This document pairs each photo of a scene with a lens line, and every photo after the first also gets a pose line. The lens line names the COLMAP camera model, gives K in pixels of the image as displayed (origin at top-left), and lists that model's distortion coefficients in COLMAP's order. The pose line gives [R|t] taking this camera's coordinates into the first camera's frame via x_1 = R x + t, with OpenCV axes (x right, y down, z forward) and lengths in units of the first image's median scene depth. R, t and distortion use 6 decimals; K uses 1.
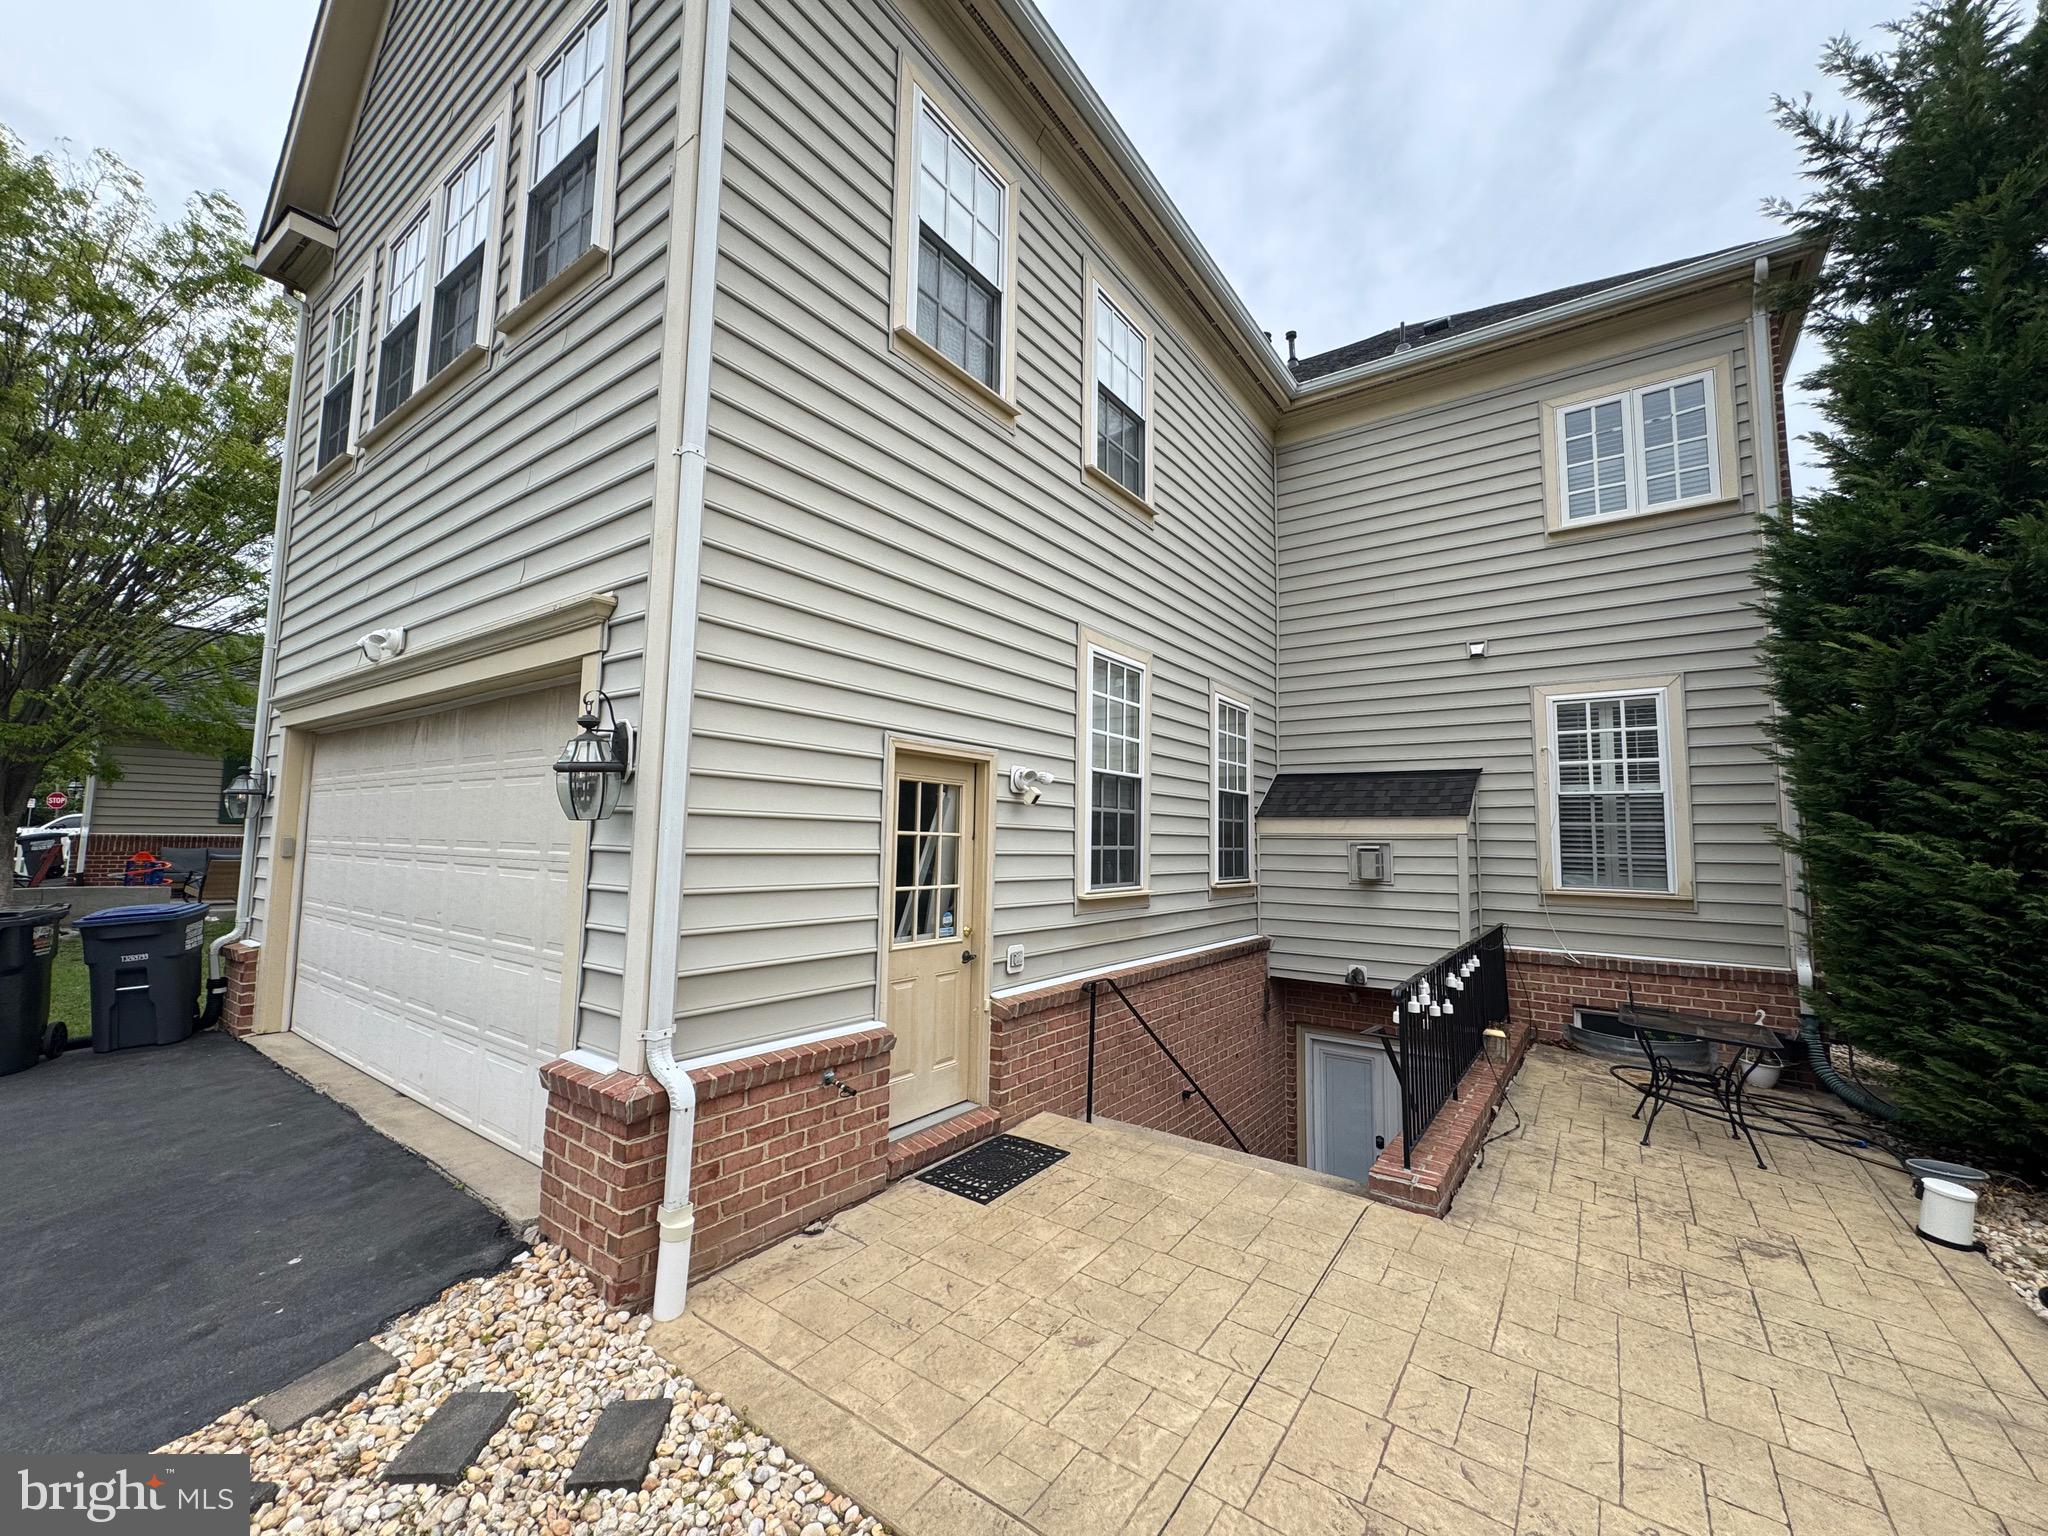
lens RADIAL K [[819.9, 0, 1022.0], [0, 819.9, 765.9], [0, 0, 1]] dist [-0.002671, 0.000327]
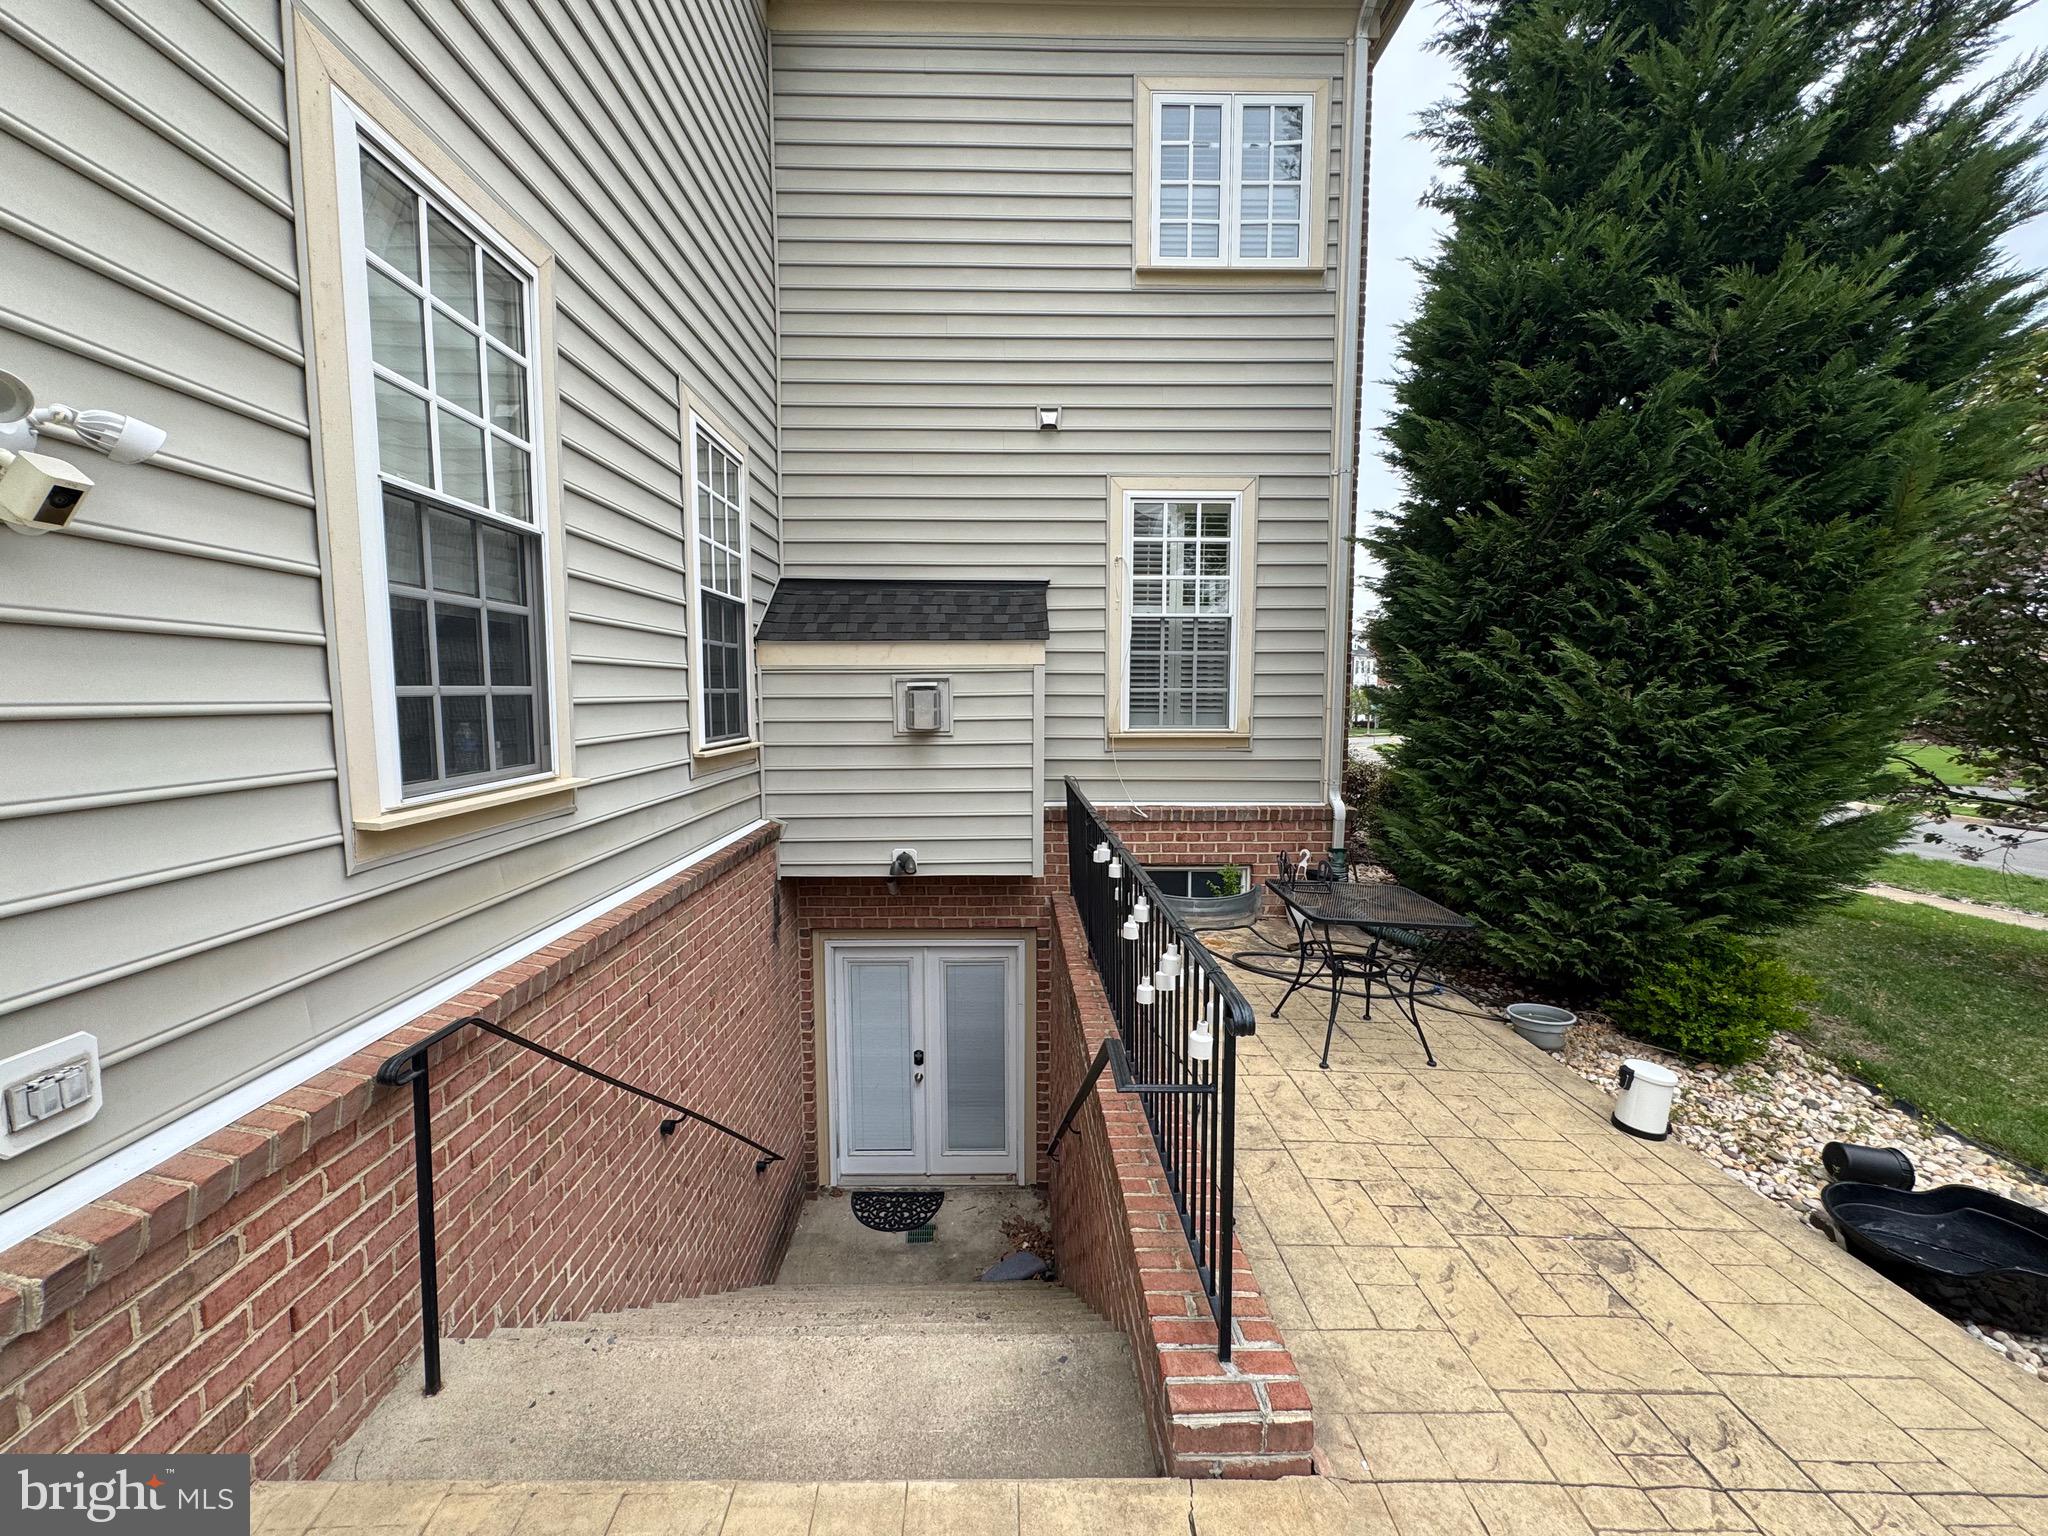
lens RADIAL K [[819.9, 0, 1022.0], [0, 819.9, 765.9], [0, 0, 1]] dist [-0.002671, 0.000327]
pose [[0.793787, -0.073497, 0.603739, 0.066732], [-0.041777, 0.983738, 0.174686, 0.044903], [-0.606759, -0.163886, 0.777807, 0.420554]]
